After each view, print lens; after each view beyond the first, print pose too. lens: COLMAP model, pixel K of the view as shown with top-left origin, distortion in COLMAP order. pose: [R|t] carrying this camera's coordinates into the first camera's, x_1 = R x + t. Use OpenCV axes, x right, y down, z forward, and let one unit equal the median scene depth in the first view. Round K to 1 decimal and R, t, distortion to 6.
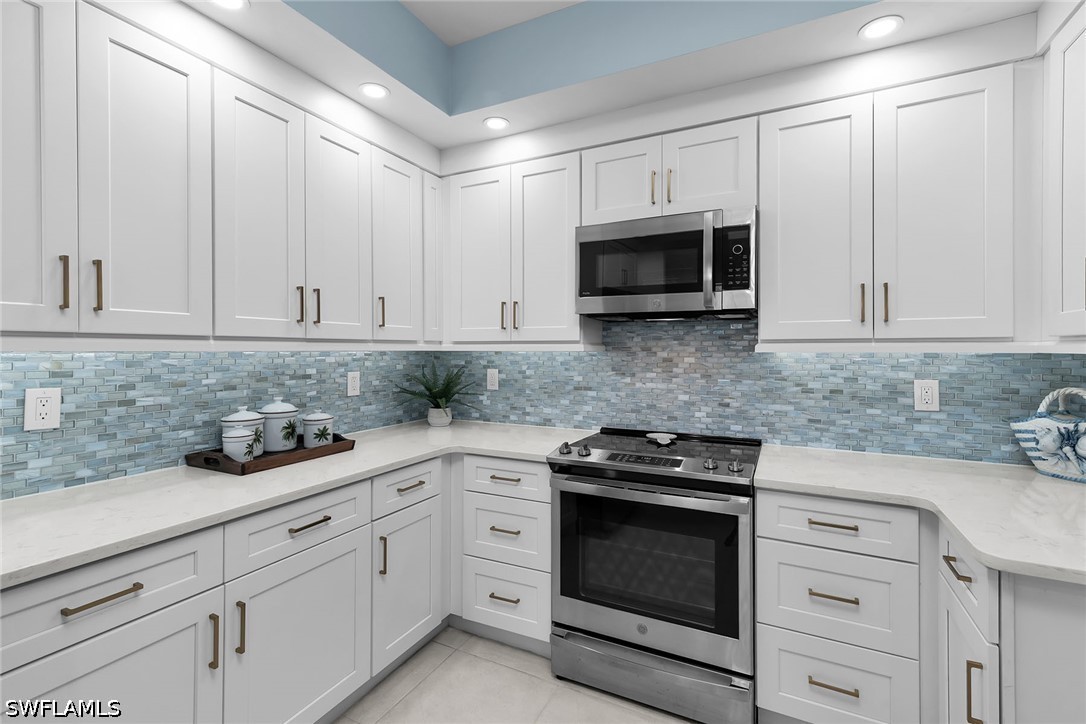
lens RADIAL K [[494.0, 0, 543.5], [0, 494.0, 349.0], [0, 0, 1]] dist [0.009291, -0.000146]
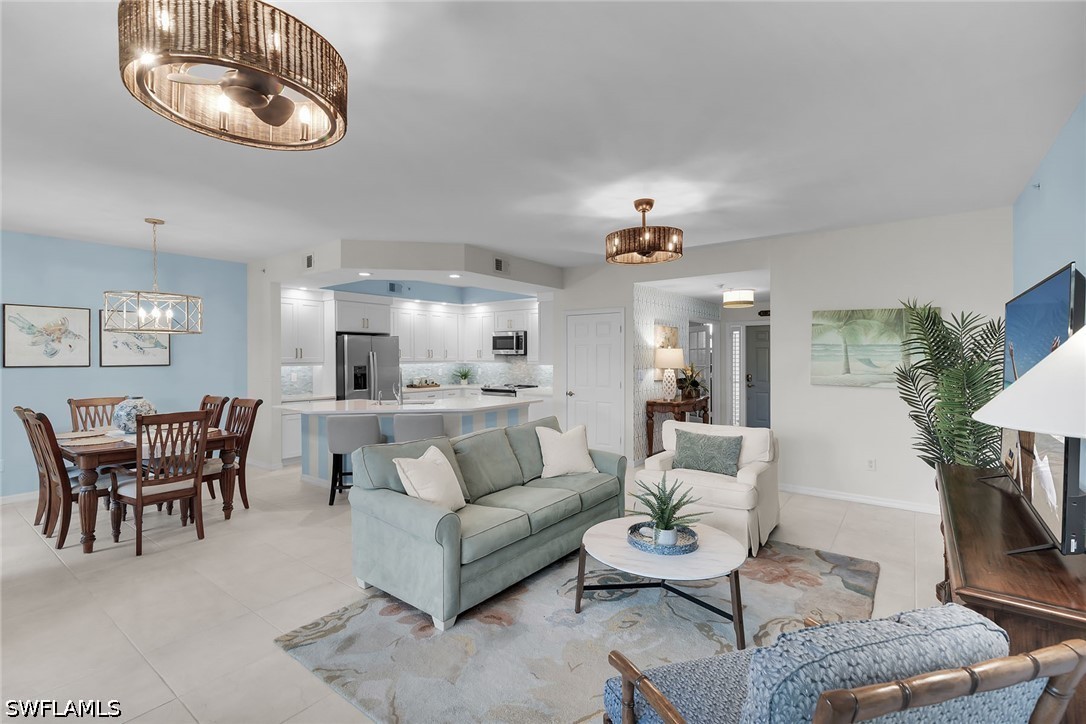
lens RADIAL K [[455.7, 0, 536.0], [0, 455.7, 361.7], [0, 0, 1]] dist [0.000025, 0.000220]
pose [[0.984195, -0.001775, -0.177082, 1.072836], [0.003788, 0.999932, 0.011033, -0.049375], [0.177050, -0.011529, 0.984134, -2.581343]]
